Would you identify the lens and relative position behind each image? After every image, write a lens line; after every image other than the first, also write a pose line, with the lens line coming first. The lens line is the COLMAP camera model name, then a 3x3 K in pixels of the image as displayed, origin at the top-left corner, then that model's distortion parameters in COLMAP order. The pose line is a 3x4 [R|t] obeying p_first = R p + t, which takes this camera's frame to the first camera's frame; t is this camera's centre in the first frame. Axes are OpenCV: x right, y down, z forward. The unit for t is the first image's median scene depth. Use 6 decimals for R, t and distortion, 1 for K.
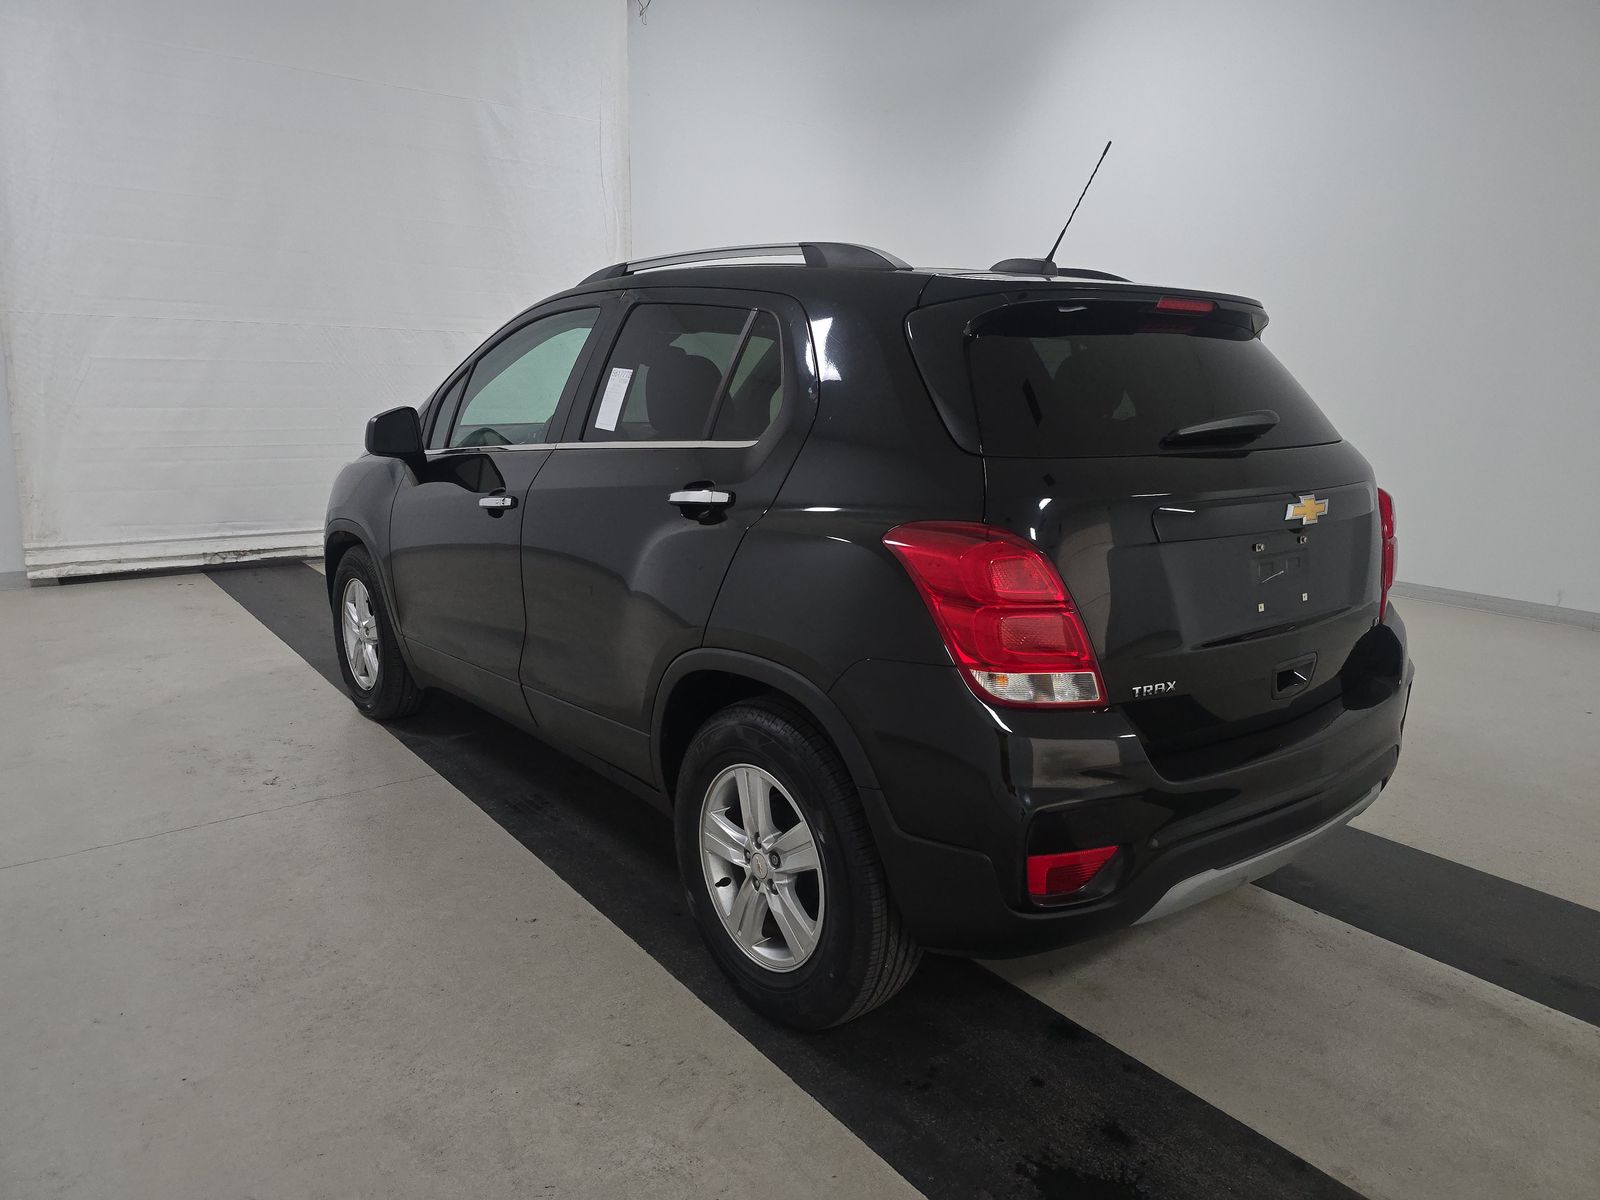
lens RADIAL K [[1145.9, 0, 827.0], [0, 1145.9, 601.7], [0, 0, 1]] dist [0.009310, 0.000216]
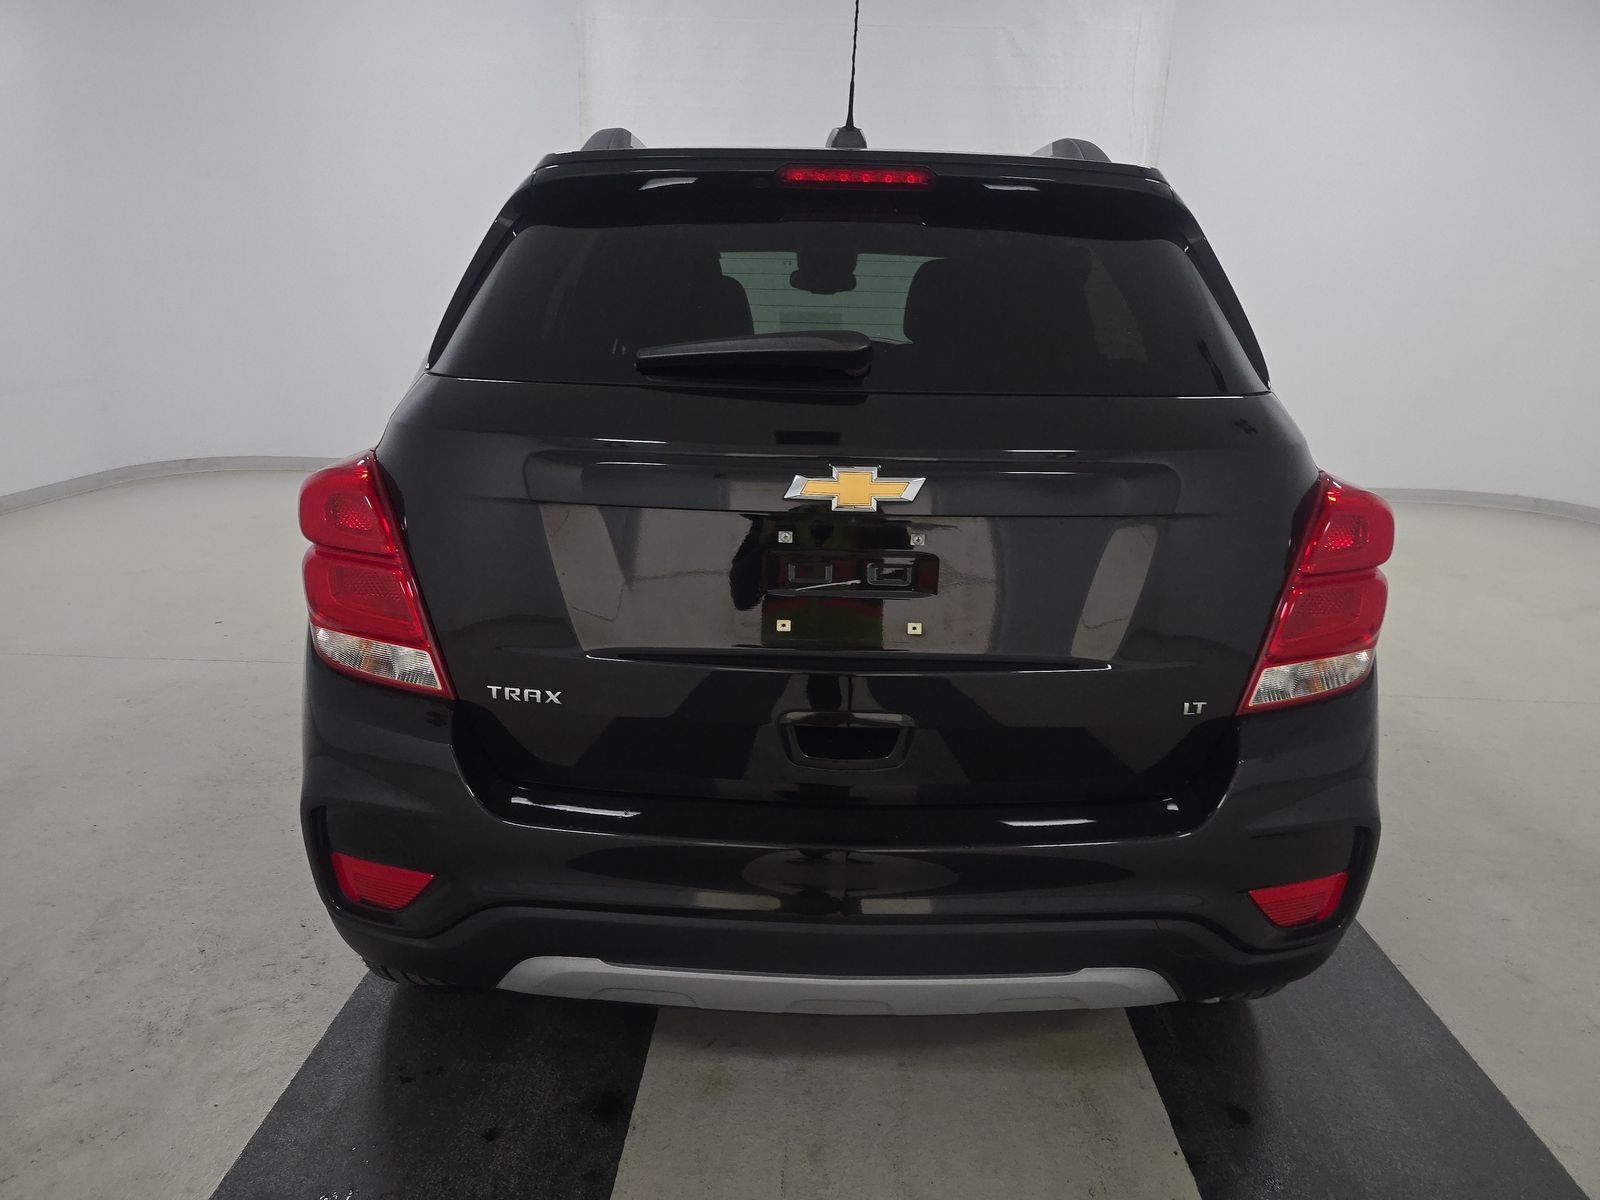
lens RADIAL K [[1145.9, 0, 827.0], [0, 1145.9, 601.7], [0, 0, 1]] dist [0.009310, 0.000216]
pose [[0.742748, 0.164657, -0.649010, 0.826249], [-0.139246, 0.986085, 0.090817, -0.073203], [0.654932, 0.022918, 0.755340, 0.507431]]
